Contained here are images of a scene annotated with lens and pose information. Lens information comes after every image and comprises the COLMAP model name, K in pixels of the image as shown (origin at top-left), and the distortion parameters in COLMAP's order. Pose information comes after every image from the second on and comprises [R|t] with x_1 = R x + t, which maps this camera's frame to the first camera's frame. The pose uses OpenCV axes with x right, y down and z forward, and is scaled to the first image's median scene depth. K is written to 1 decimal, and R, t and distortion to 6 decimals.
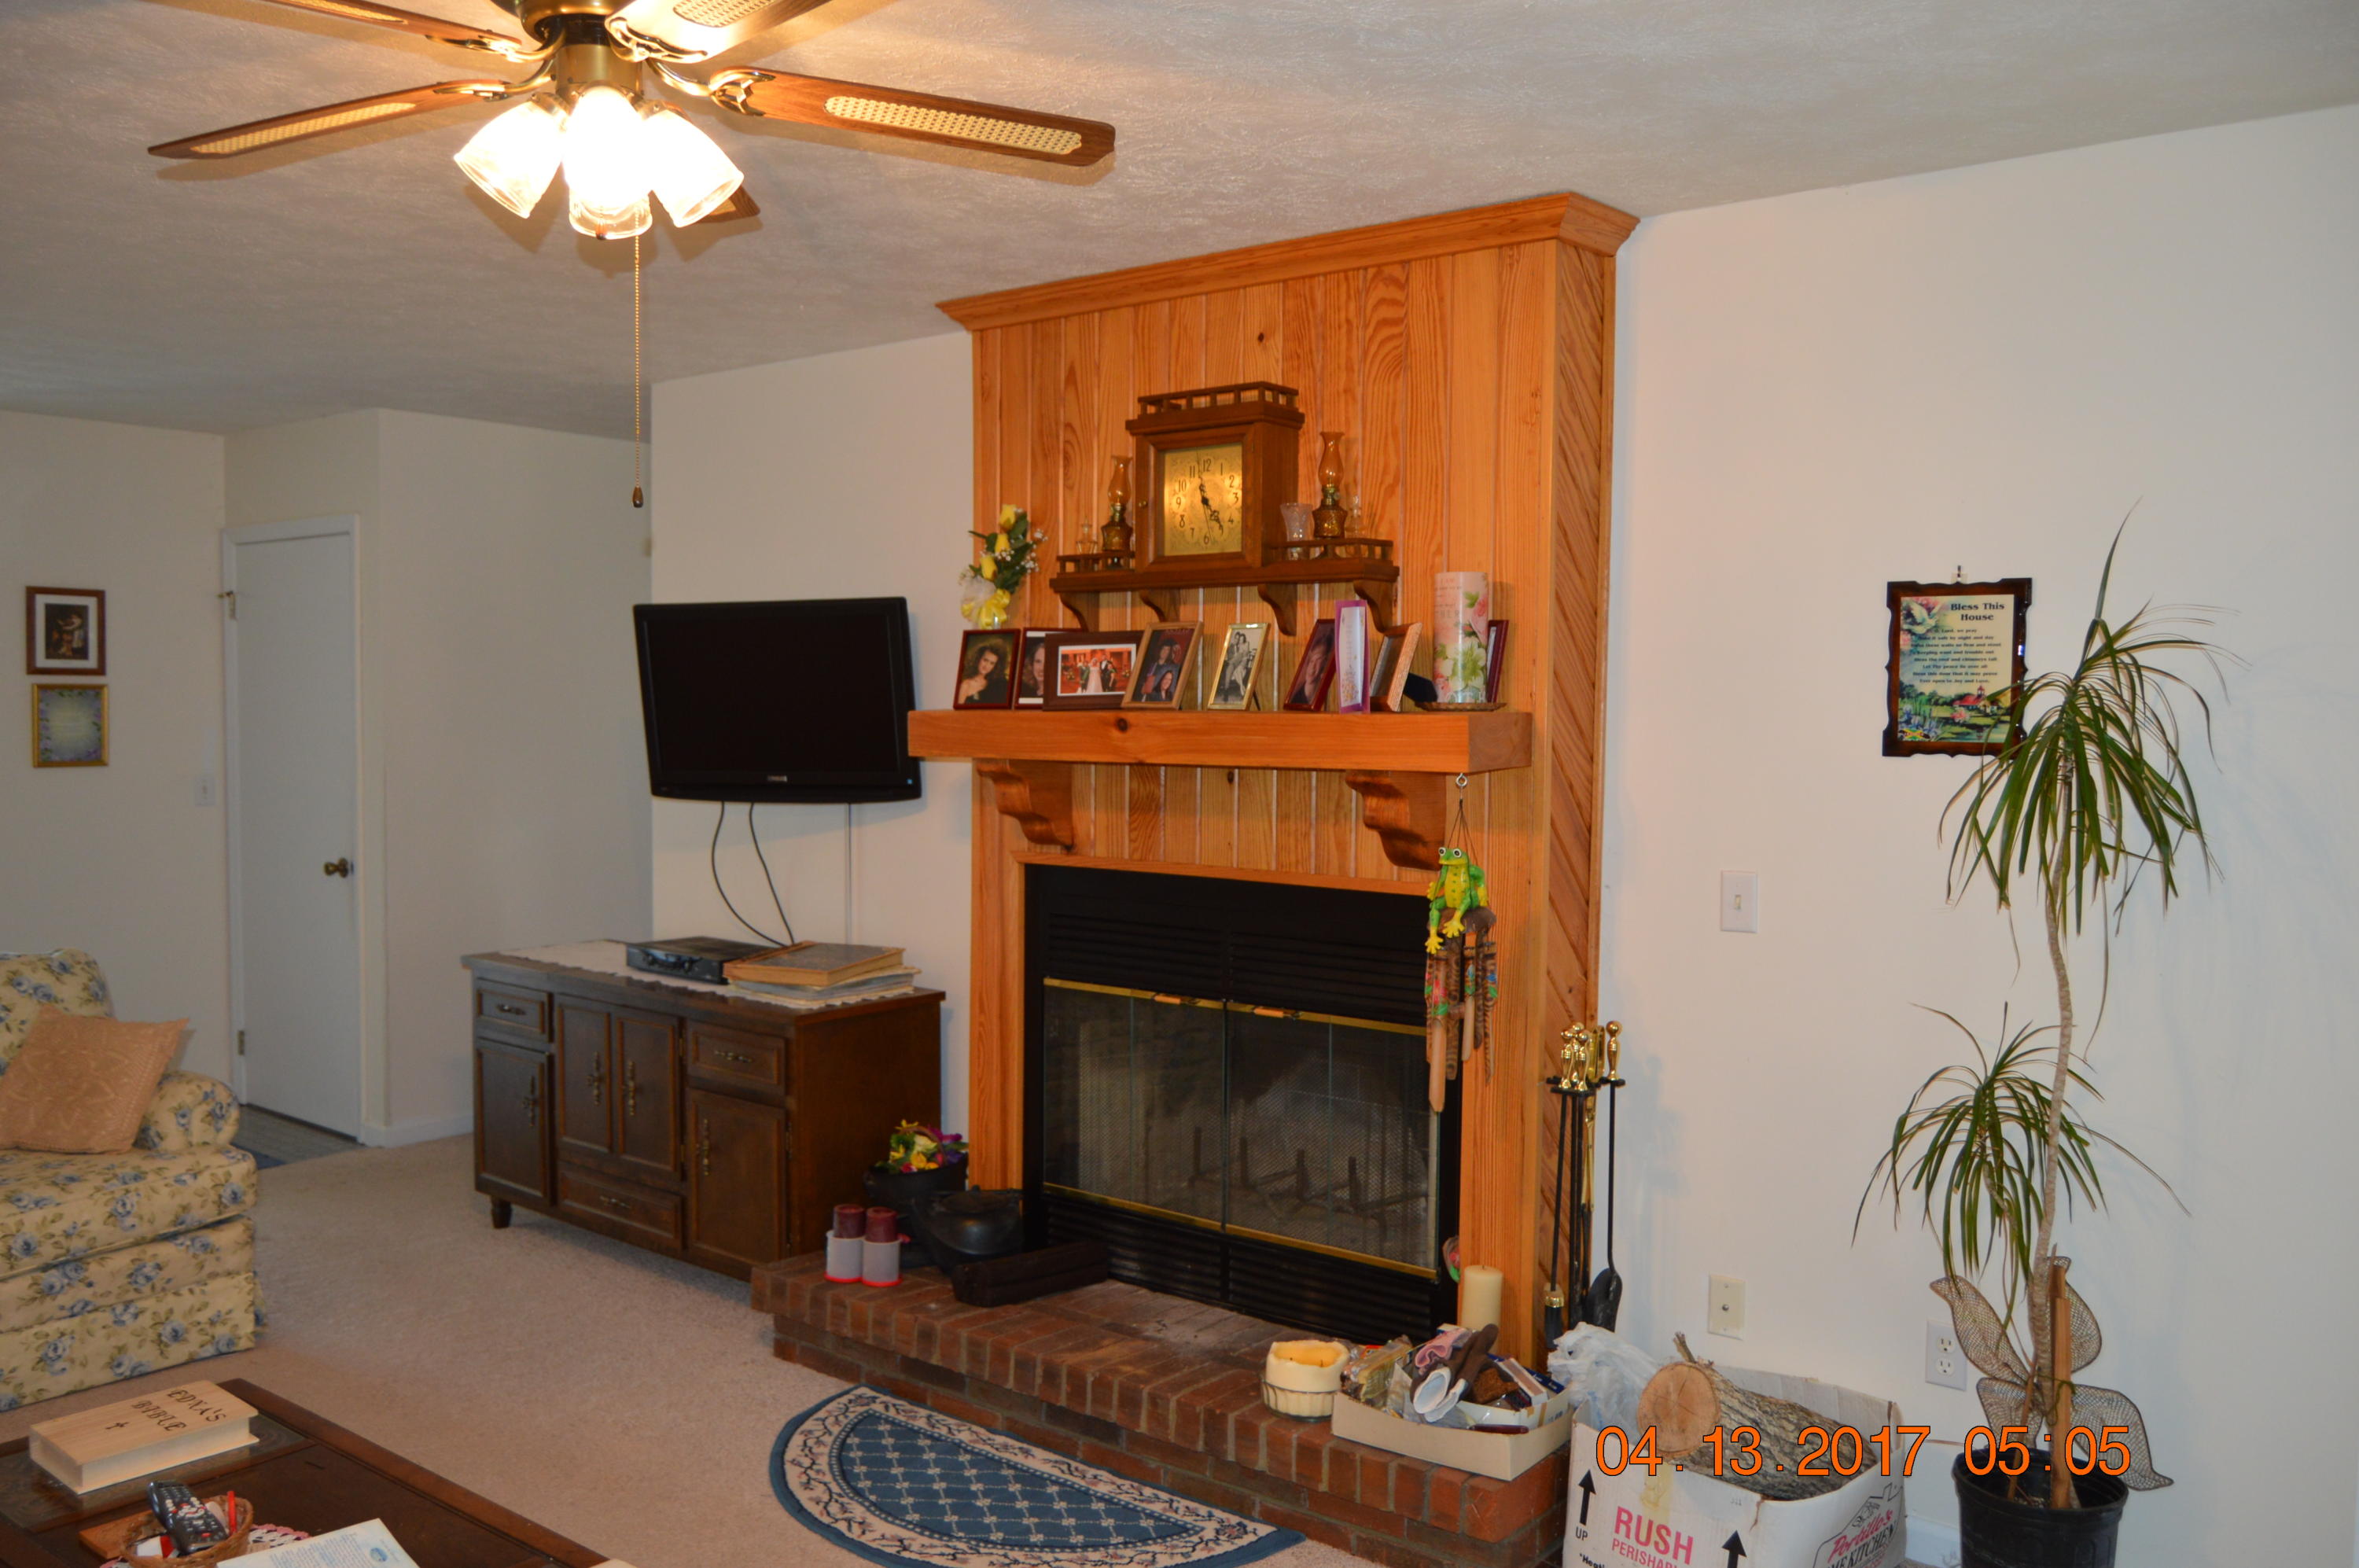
lens RADIAL K [[1870.9, 0, 1212.6], [0, 1870.9, 802.1], [0, 0, 1]] dist [-0.013471, 0.004808]
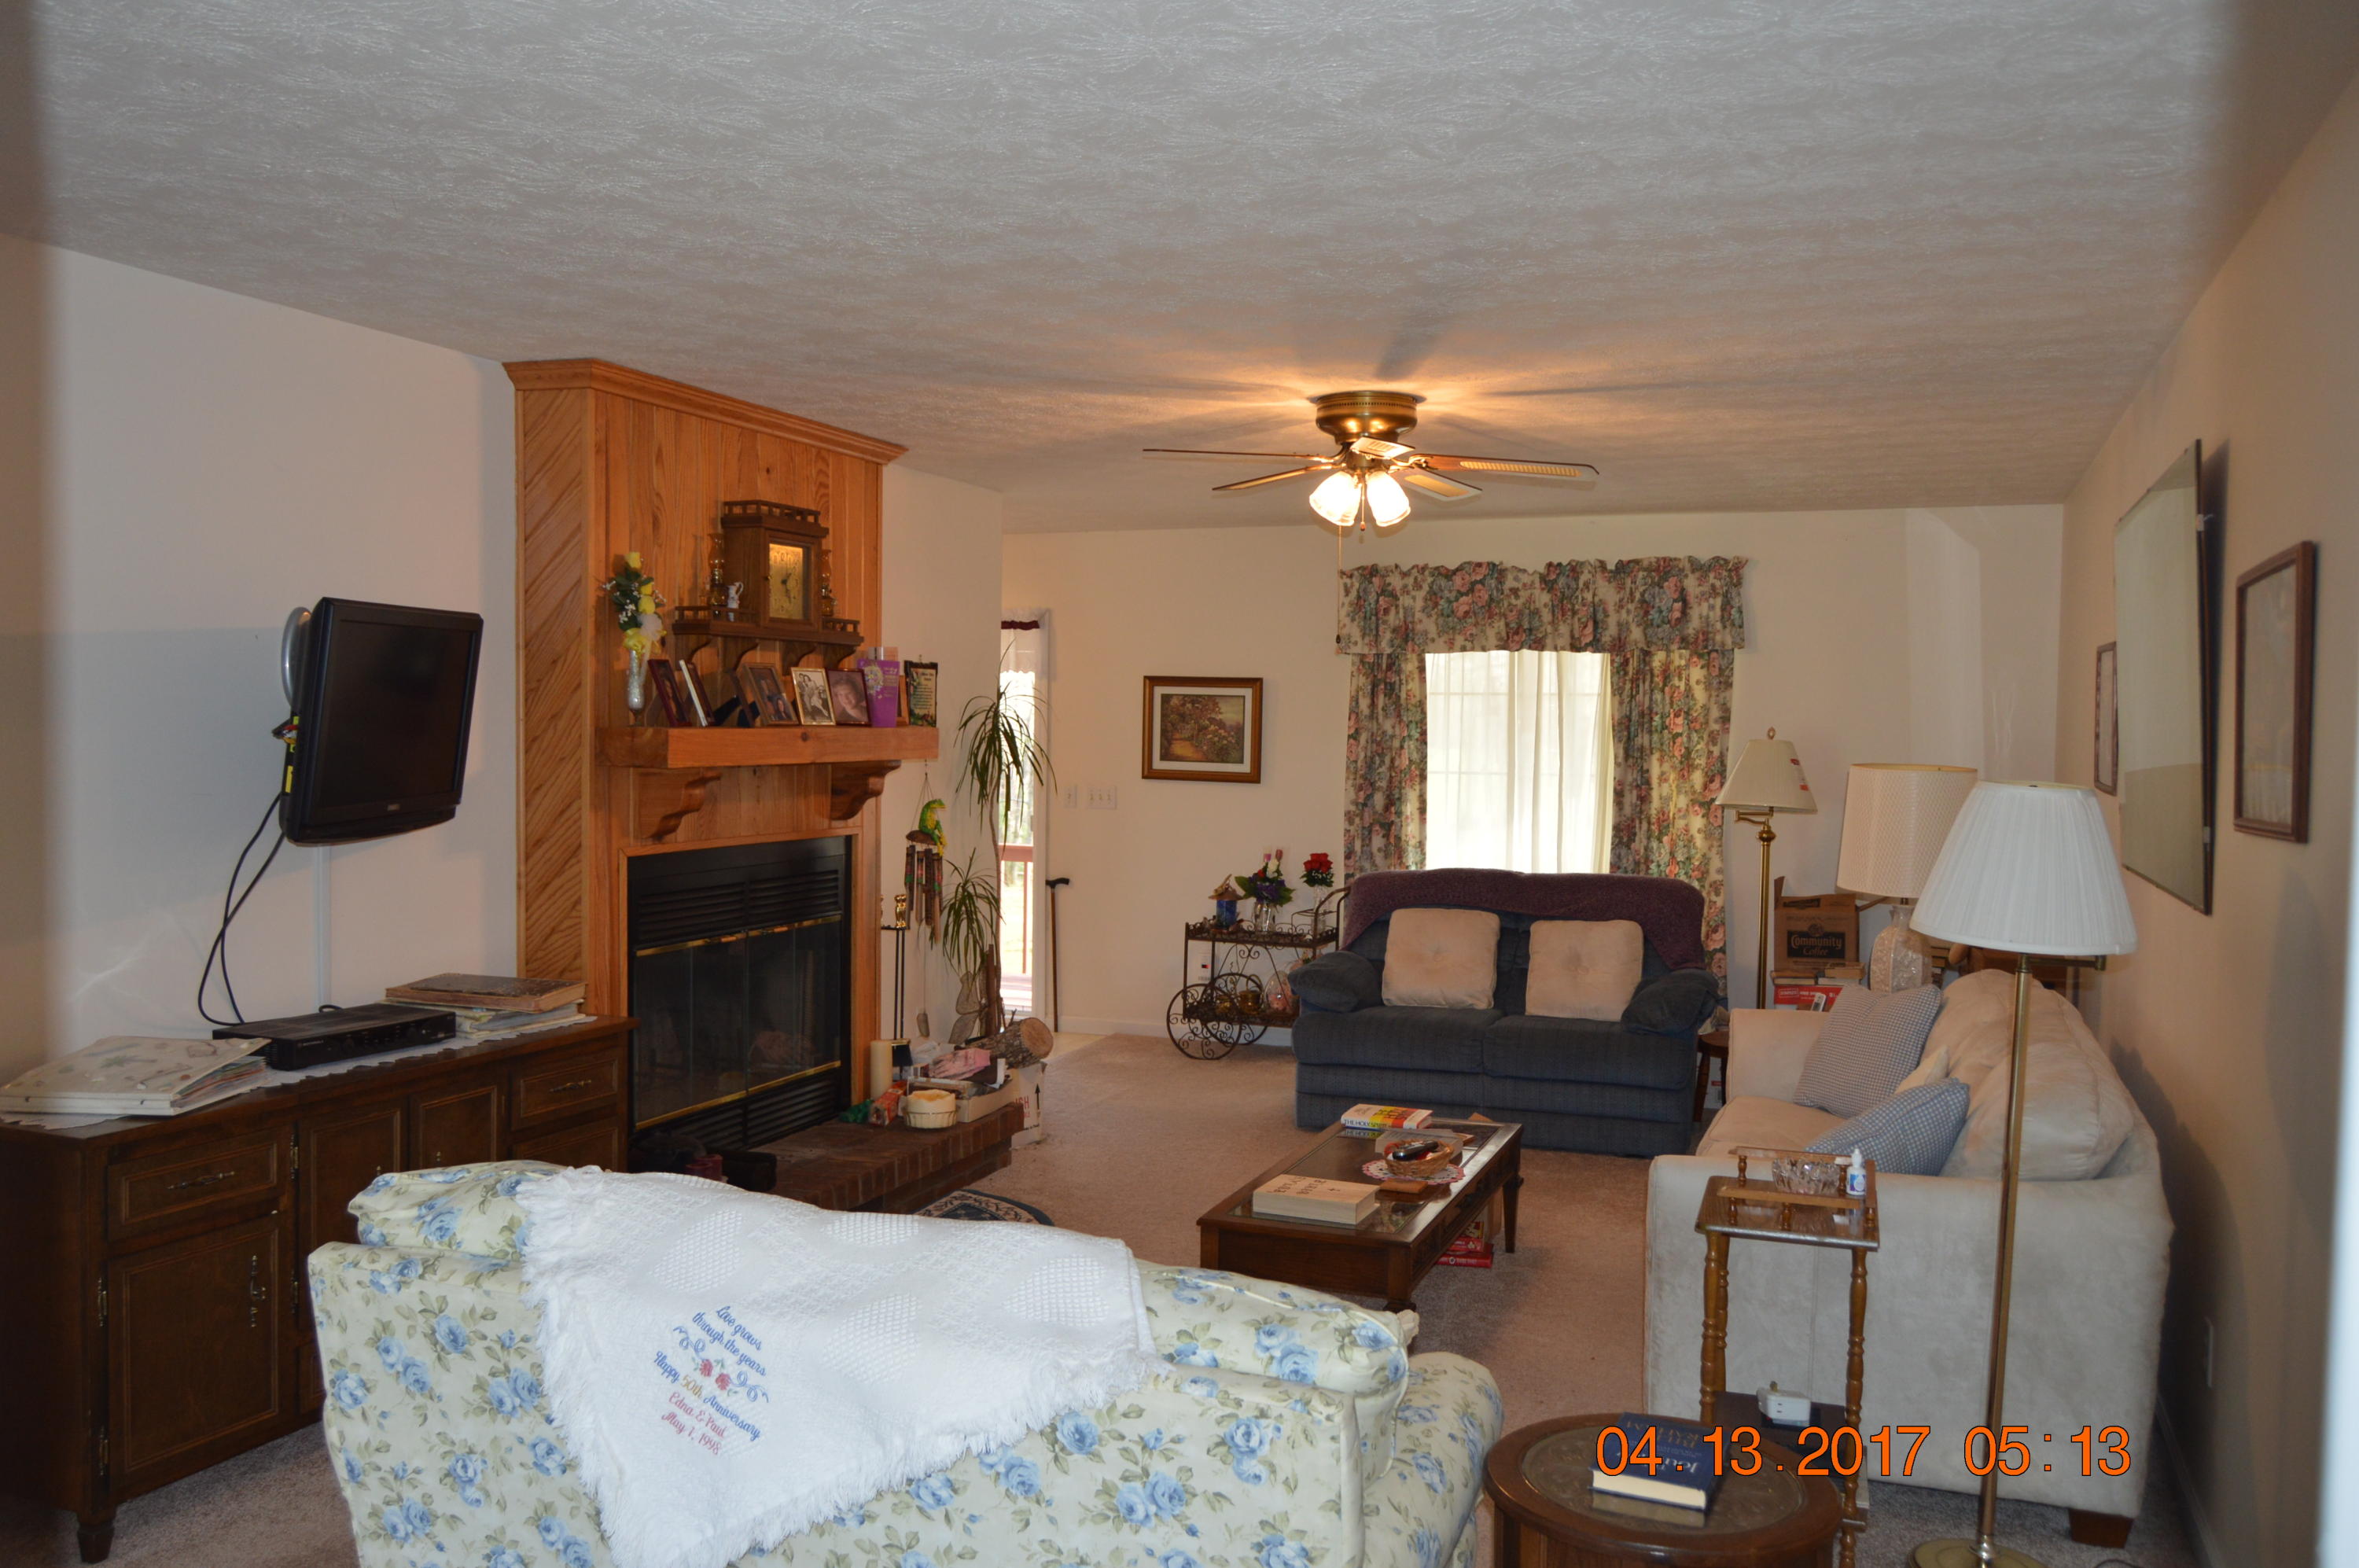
lens RADIAL K [[1870.9, 0, 1199.4], [0, 1870.9, 803.4], [0, 0, 1]] dist [-0.013471, 0.004808]
pose [[-0.305278, -0.054642, 0.950694, -1.484601], [0.035227, 0.997021, 0.068616, -0.077191], [-0.951612, 0.054437, -0.302443, 1.138316]]
